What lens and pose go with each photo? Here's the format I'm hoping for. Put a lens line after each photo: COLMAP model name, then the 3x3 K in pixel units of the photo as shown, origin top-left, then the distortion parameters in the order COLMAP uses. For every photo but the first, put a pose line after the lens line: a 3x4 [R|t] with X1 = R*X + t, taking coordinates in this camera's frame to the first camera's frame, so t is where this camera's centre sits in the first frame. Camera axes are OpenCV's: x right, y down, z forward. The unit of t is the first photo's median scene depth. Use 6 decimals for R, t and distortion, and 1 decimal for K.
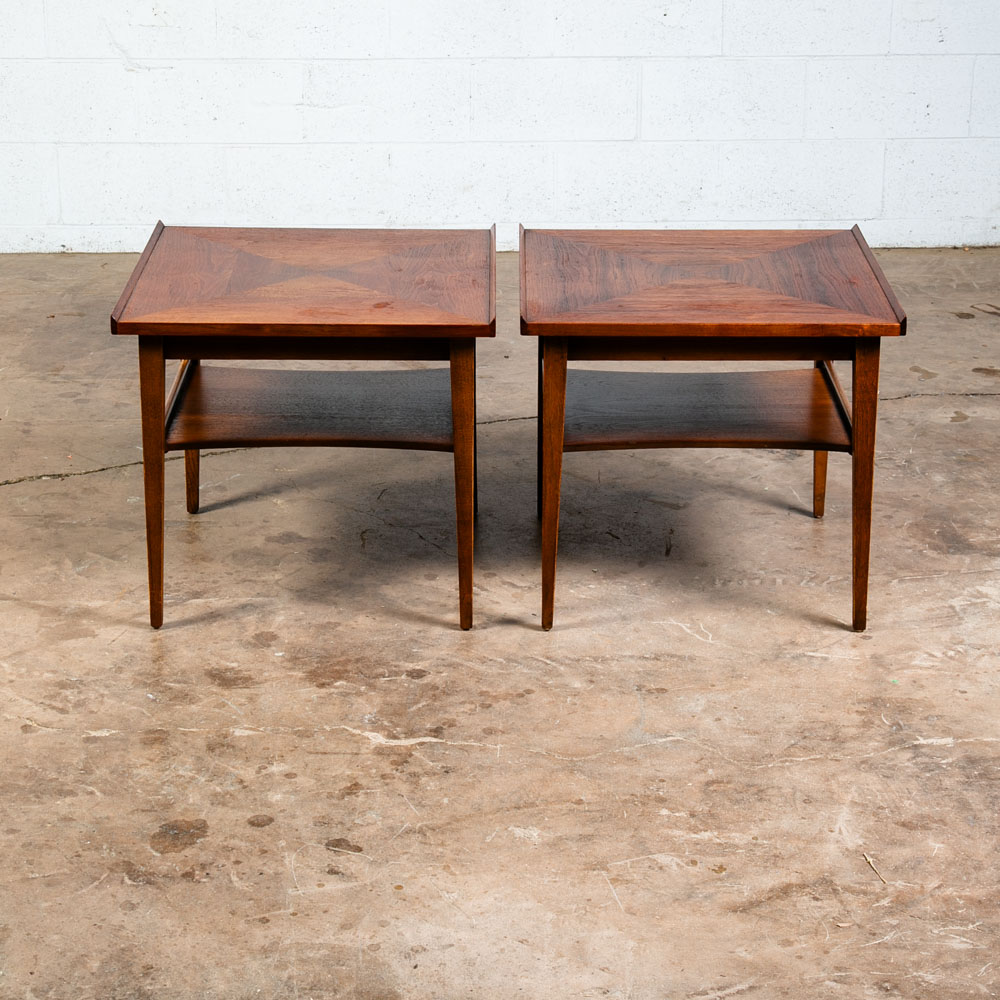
lens RADIAL K [[2482.3, 0, 505.5], [0, 2482.3, 427.0], [0, 0, 1]] dist [0.180967, 0.000000]
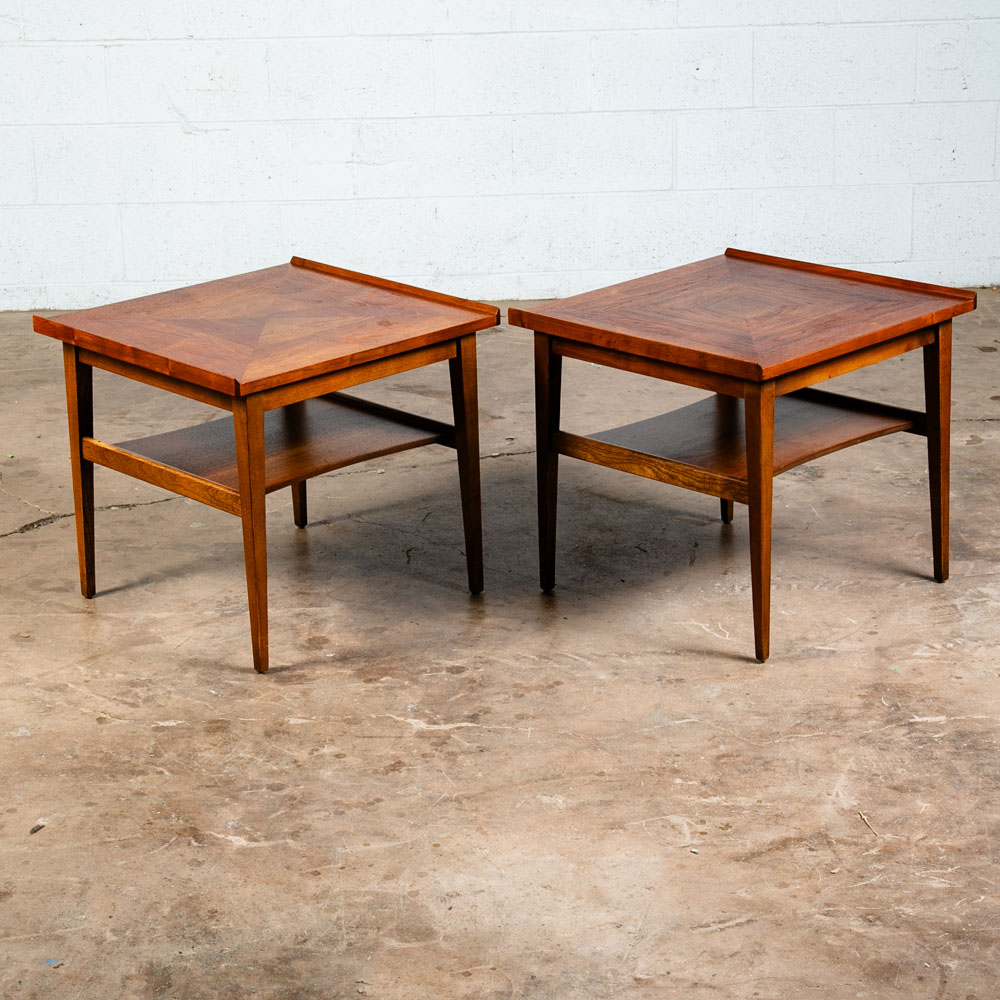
lens RADIAL K [[2584.6, 0, 510.5], [0, 2584.6, 467.0], [0, 0, 1]] dist [0.224979, 0.000000]
pose [[0.999436, -0.017022, -0.028948, 0.021533], [0.016469, 0.999680, -0.019226, 0.031107], [0.029266, 0.018738, 0.999396, -0.128489]]
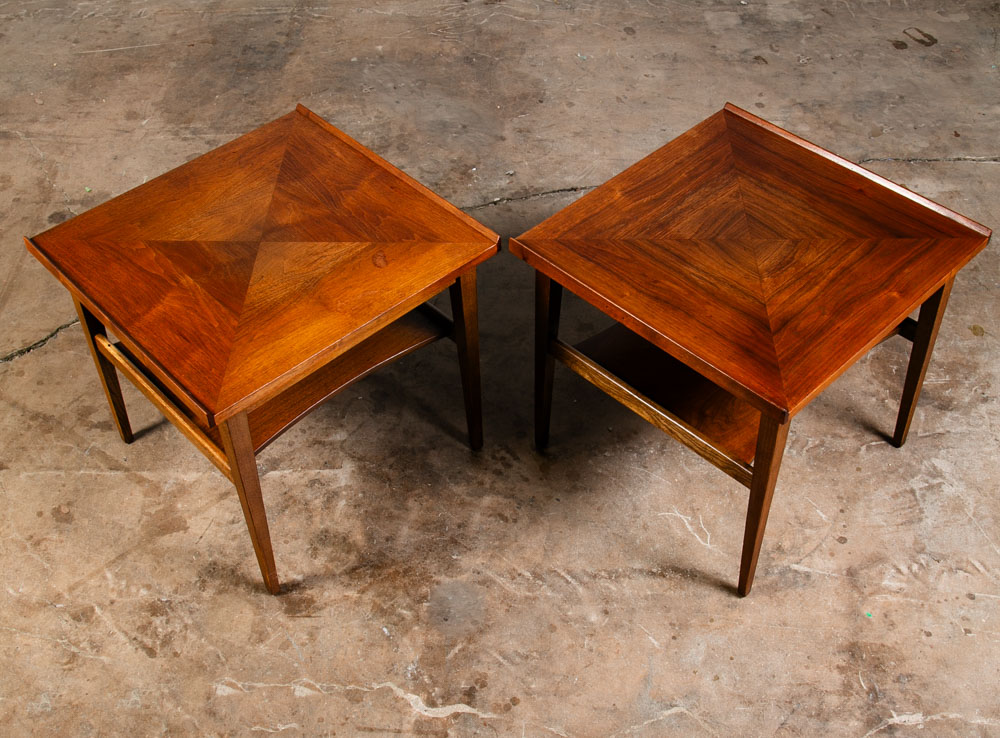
lens RADIAL K [[1195.5, 0, 512.3], [0, 1195.5, 371.0], [0, 0, 1]] dist [-0.046413, 0.000000]
pose [[0.999592, 0.010030, -0.026749, 0.004542], [0.002885, 0.896107, 0.443829, -0.230724], [0.028421, -0.443725, 0.895712, 0.524836]]
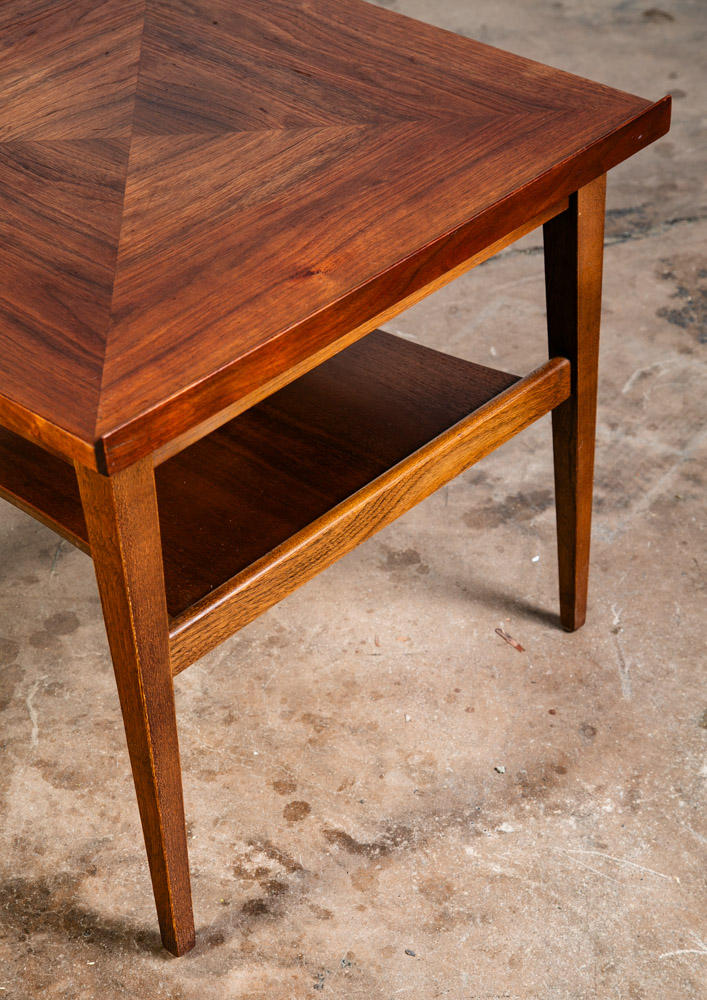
lens RADIAL K [[1944.3, 0, 352.9], [0, 1944.3, 566.9], [0, 0, 1]] dist [0.271525, 0.000000]
pose [[0.991285, -0.117733, 0.059103, -0.013193], [0.089647, 0.931618, 0.352210, -0.129883], [-0.096528, -0.343842, 0.934053, 0.676075]]
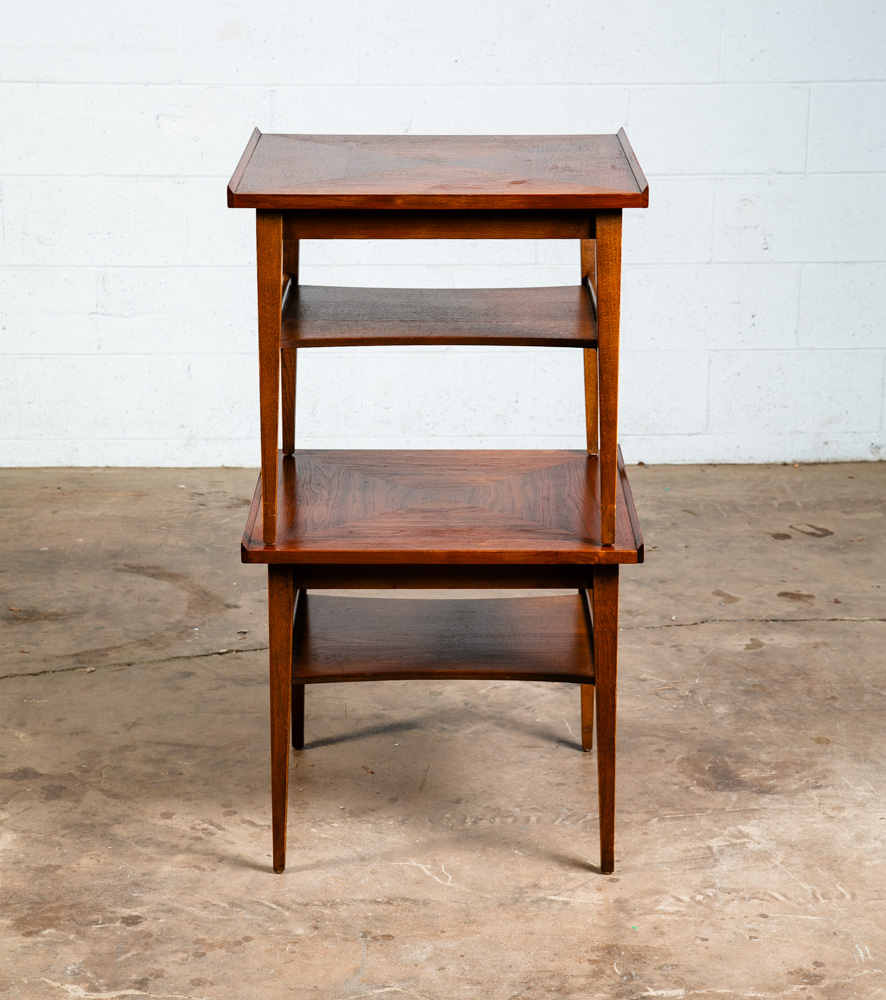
lens RADIAL K [[2634.1, 0, 425.3], [0, 2634.1, 544.6], [0, 0, 1]] dist [0.353335, 0.000000]
pose [[0.999945, 0.000263, -0.010481, 0.082370], [-0.000643, 0.999340, -0.036307, -0.006485], [0.010465, 0.036311, 0.999286, -0.014825]]
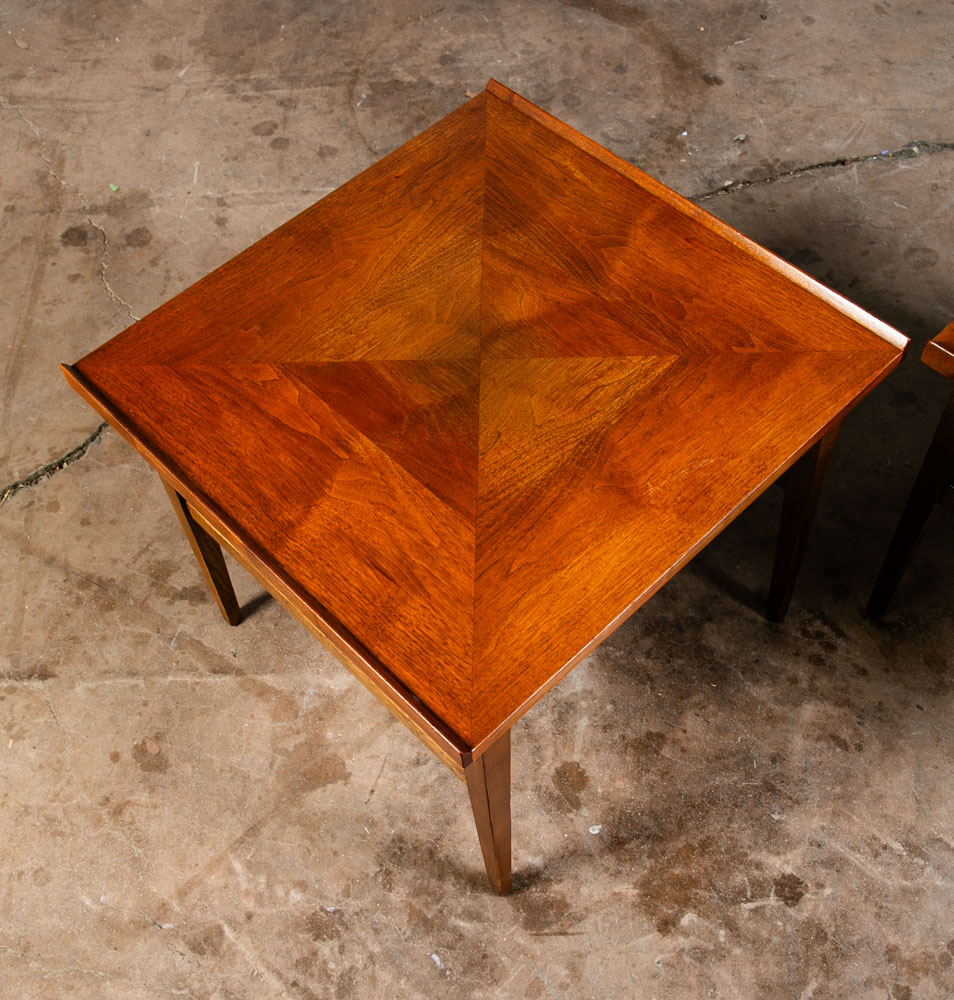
lens RADIAL K [[1256.0, 0, 496.3], [0, 1256.0, 480.9], [0, 0, 1]] dist [-0.012679, 0.000000]
pose [[0.998804, -0.018301, -0.045334, -0.098601], [0.041696, 0.803044, 0.594459, -0.211639], [0.025526, -0.595639, 0.802847, 0.738044]]
